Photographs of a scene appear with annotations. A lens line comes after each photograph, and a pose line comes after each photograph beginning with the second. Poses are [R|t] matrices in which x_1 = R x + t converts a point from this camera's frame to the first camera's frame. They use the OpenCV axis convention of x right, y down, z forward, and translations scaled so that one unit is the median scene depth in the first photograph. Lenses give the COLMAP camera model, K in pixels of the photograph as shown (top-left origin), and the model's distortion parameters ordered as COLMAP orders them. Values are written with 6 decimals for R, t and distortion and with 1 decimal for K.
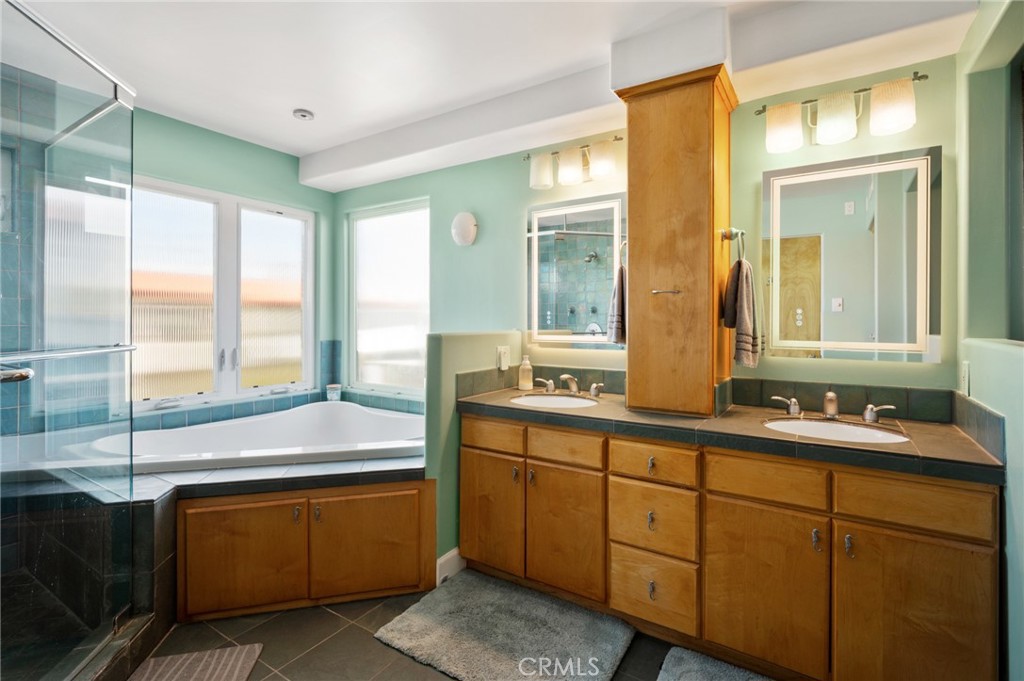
lens RADIAL K [[473.6, 0, 514.7], [0, 473.6, 320.7], [0, 0, 1]] dist [-0.001162, -0.000458]
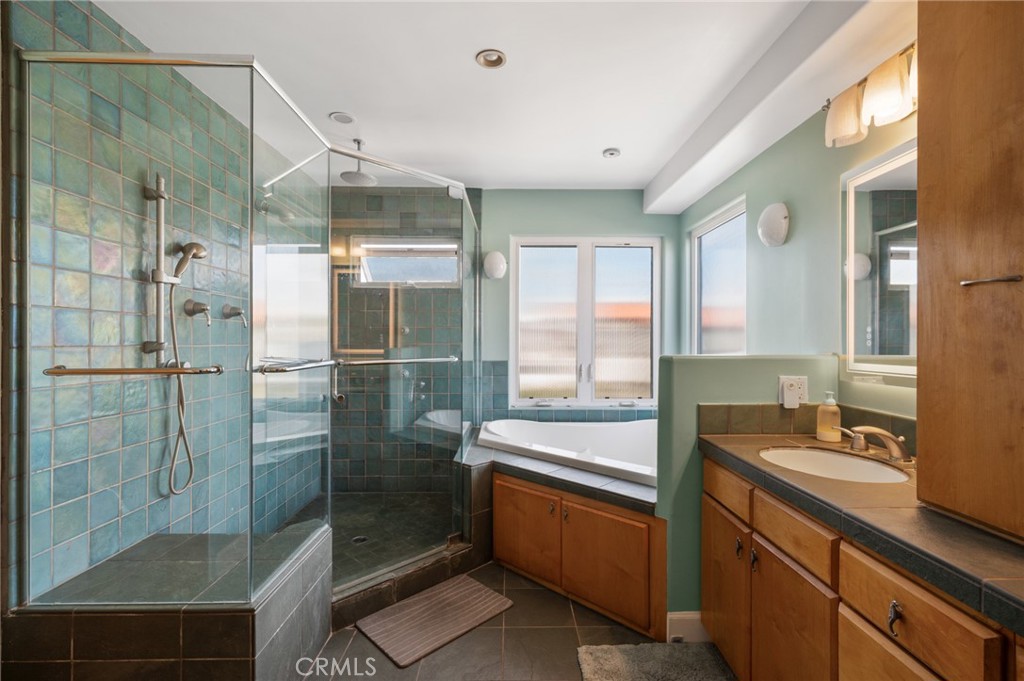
lens RADIAL K [[455.3, 0, 516.3], [0, 455.3, 341.0], [0, 0, 1]] dist [0.002490, 0.000079]
pose [[0.543132, -0.000311, -0.839647, 0.397167], [0.000488, 1.000000, -0.000056, -0.000389], [0.839647, -0.000379, 0.543132, 0.303161]]
